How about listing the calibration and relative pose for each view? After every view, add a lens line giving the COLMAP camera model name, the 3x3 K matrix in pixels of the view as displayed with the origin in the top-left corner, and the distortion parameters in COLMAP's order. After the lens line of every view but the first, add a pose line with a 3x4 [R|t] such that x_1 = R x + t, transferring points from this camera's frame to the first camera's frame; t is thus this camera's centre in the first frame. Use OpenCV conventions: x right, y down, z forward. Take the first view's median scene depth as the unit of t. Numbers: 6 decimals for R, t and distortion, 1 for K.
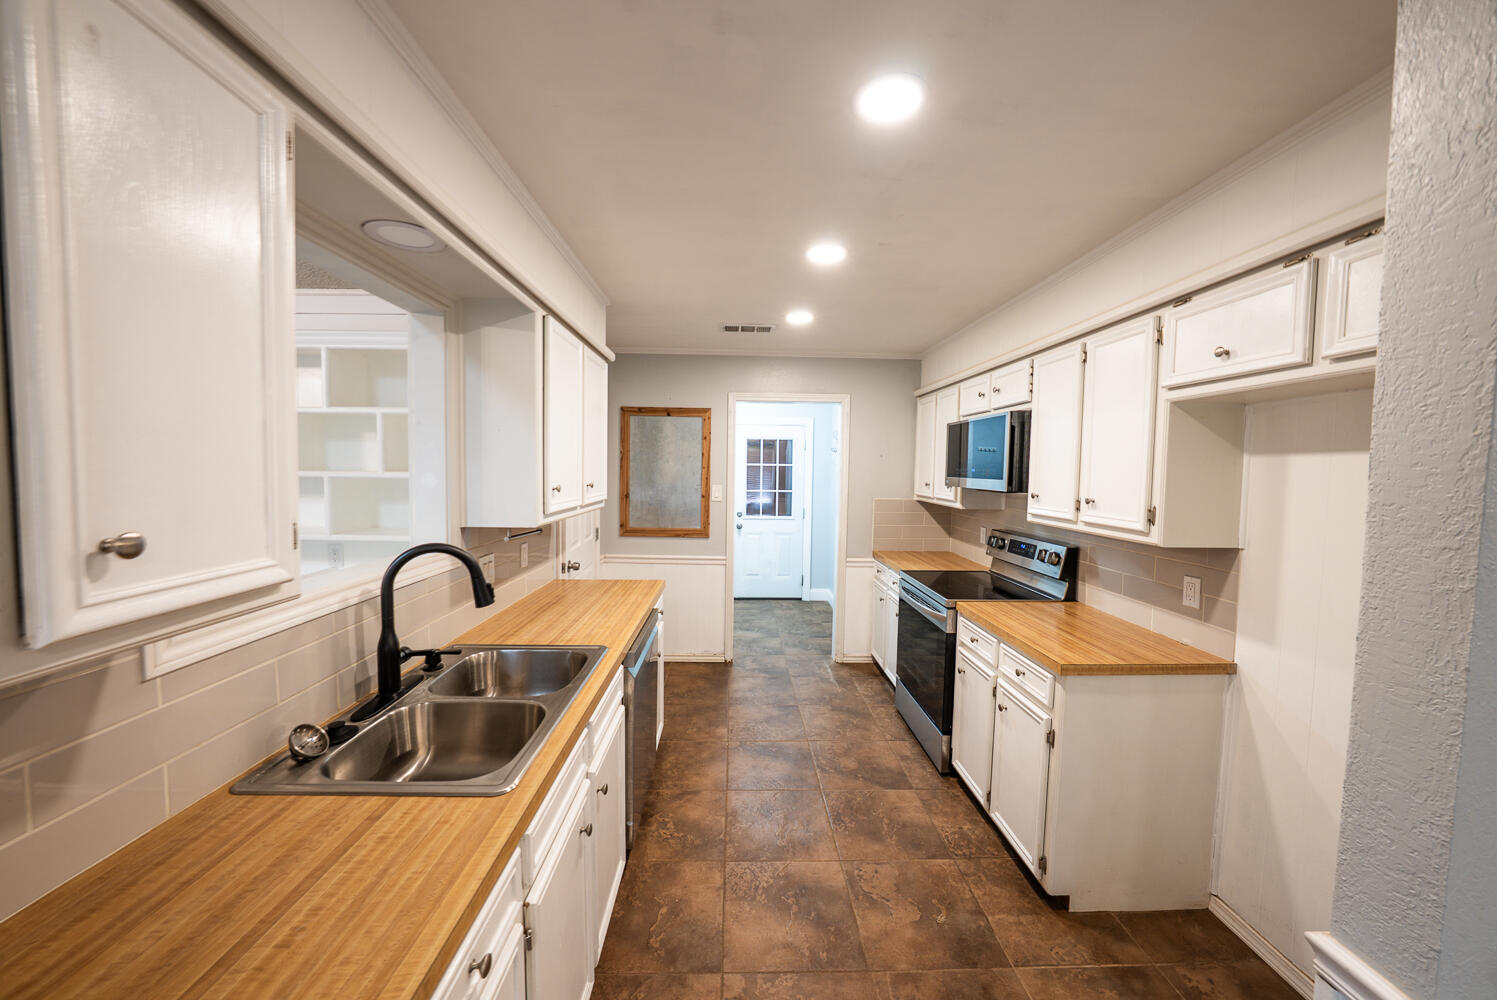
lens RADIAL K [[517.5, 0, 745.5], [0, 517.5, 493.7], [0, 0, 1]] dist [-0.019173, 0.002243]
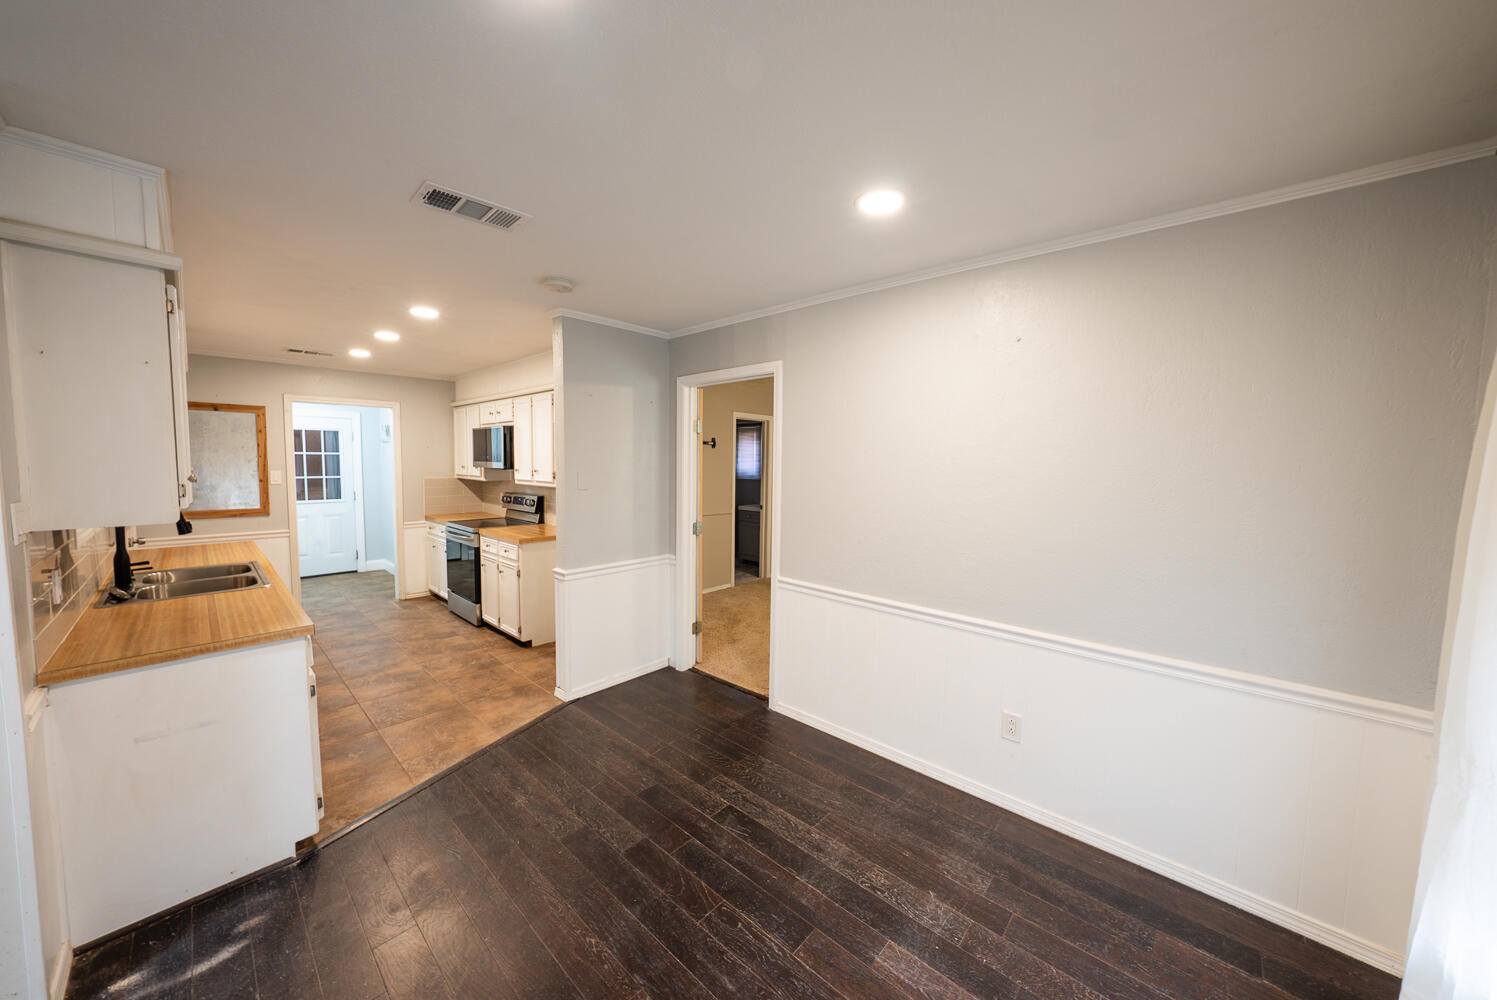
lens RADIAL K [[517.5, 0, 742.6], [0, 517.5, 494.9], [0, 0, 1]] dist [-0.019173, 0.002243]
pose [[0.693637, -0.056311, 0.718120, -0.218062], [0.036357, 0.998406, 0.043172, 0.038060], [-0.719407, -0.003837, 0.694578, -0.831838]]
